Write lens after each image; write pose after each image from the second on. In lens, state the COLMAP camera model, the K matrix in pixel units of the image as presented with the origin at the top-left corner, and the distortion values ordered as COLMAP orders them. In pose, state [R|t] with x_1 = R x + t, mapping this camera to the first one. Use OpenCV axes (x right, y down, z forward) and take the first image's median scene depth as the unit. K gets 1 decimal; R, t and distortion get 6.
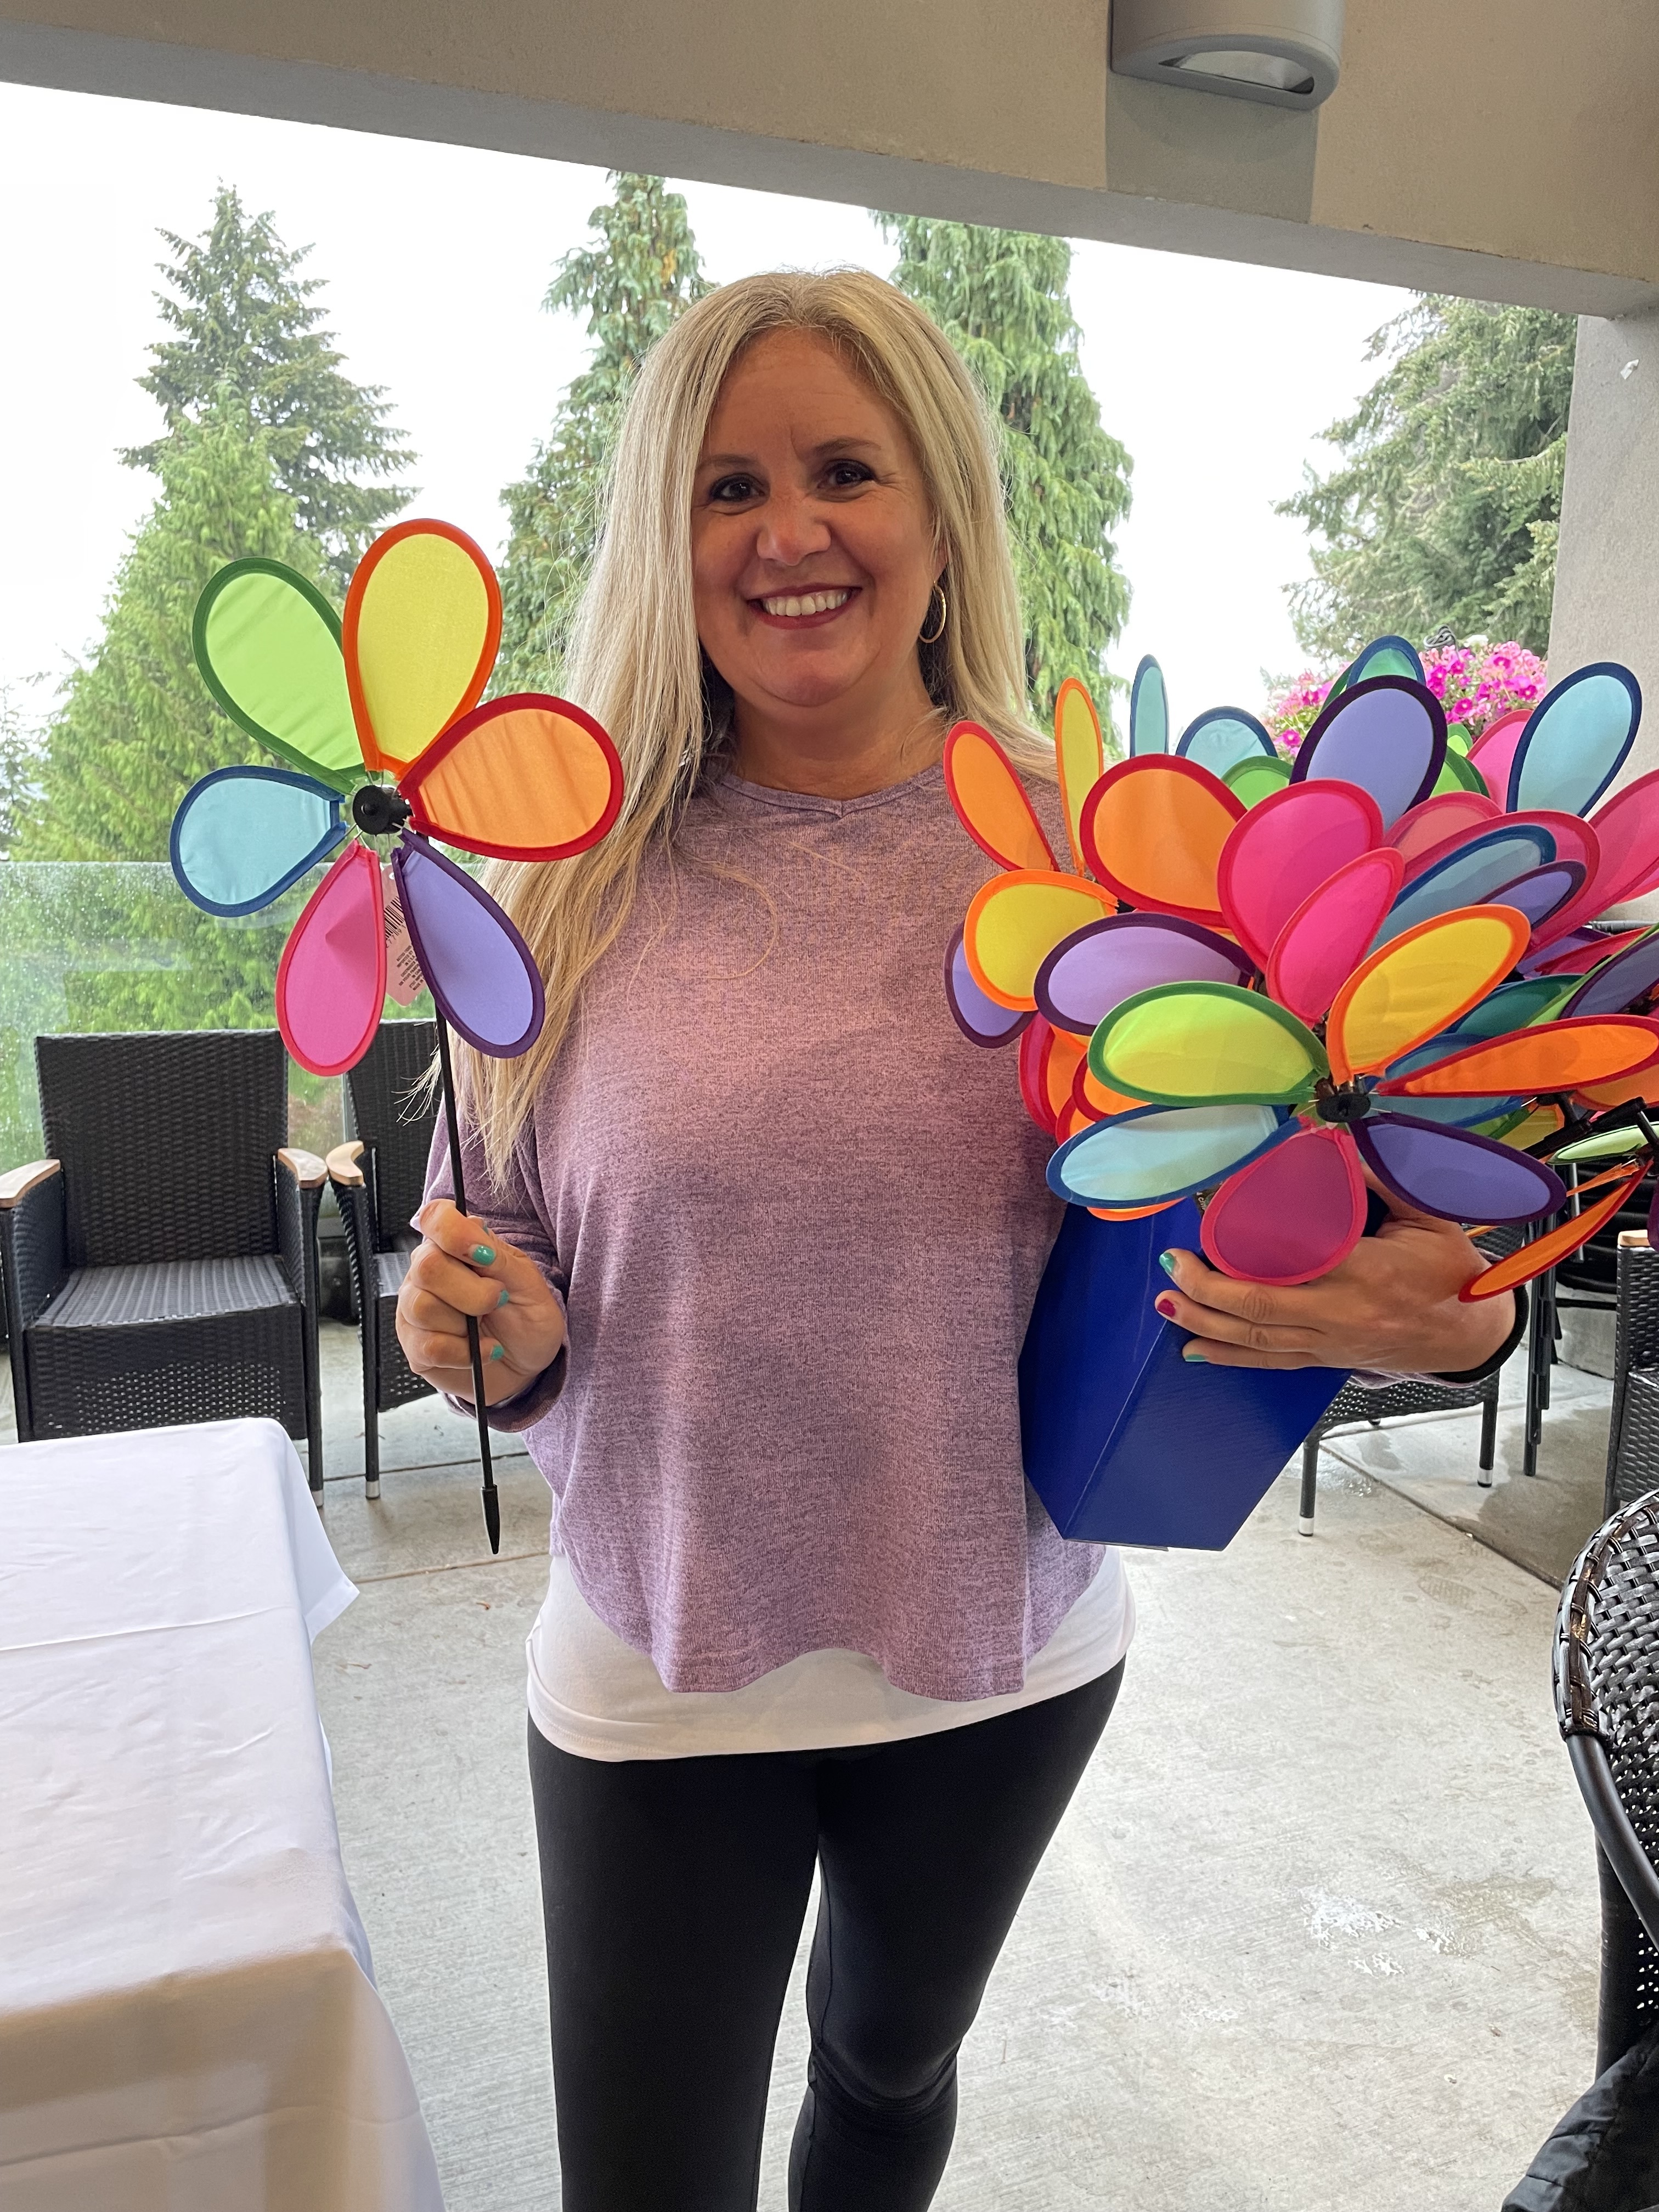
lens RADIAL K [[1690.0, 0, 827.1], [0, 1690.0, 1102.1], [0, 0, 1]] dist [0.009664, -0.000622]
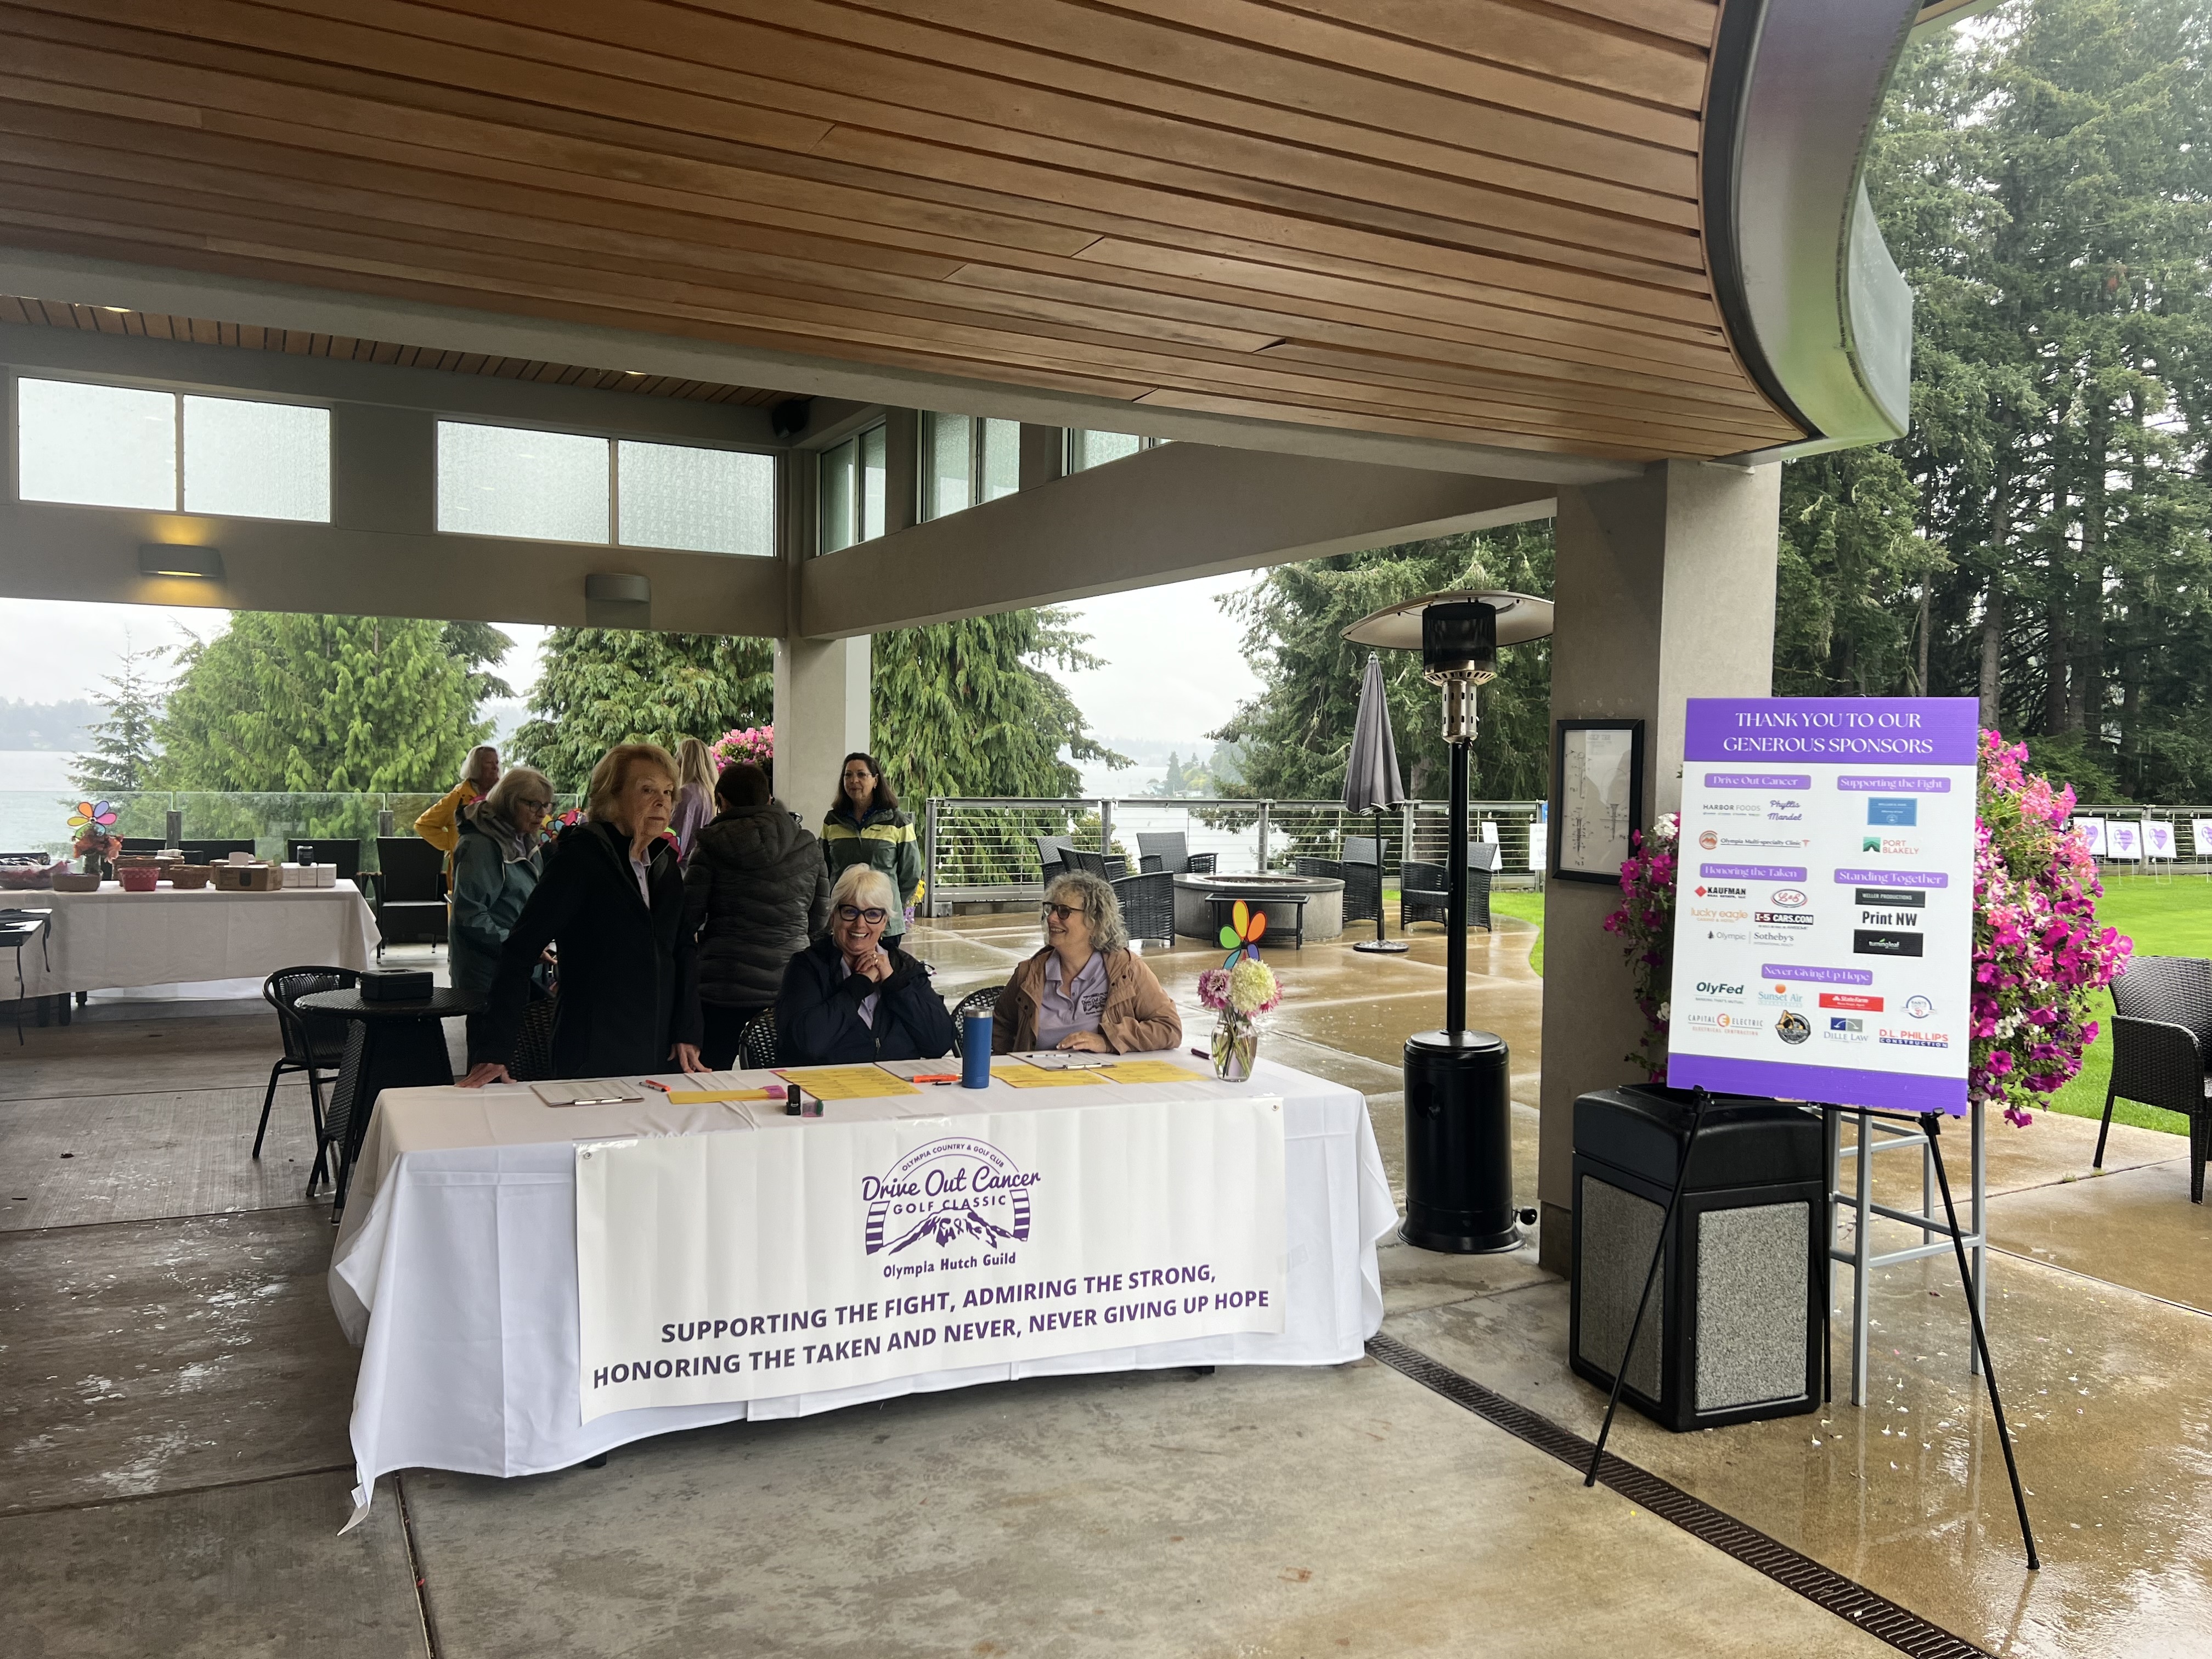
lens RADIAL K [[1684.7, 0, 1106.2], [0, 1684.7, 834.8], [0, 0, 1]] dist [0.001941, 0.002264]
pose [[0.994724, 0.003046, 0.102546, 0.080395], [0.010423, 0.991388, -0.130545, 0.042443], [-0.102061, 0.130925, 0.986125, -0.260260]]
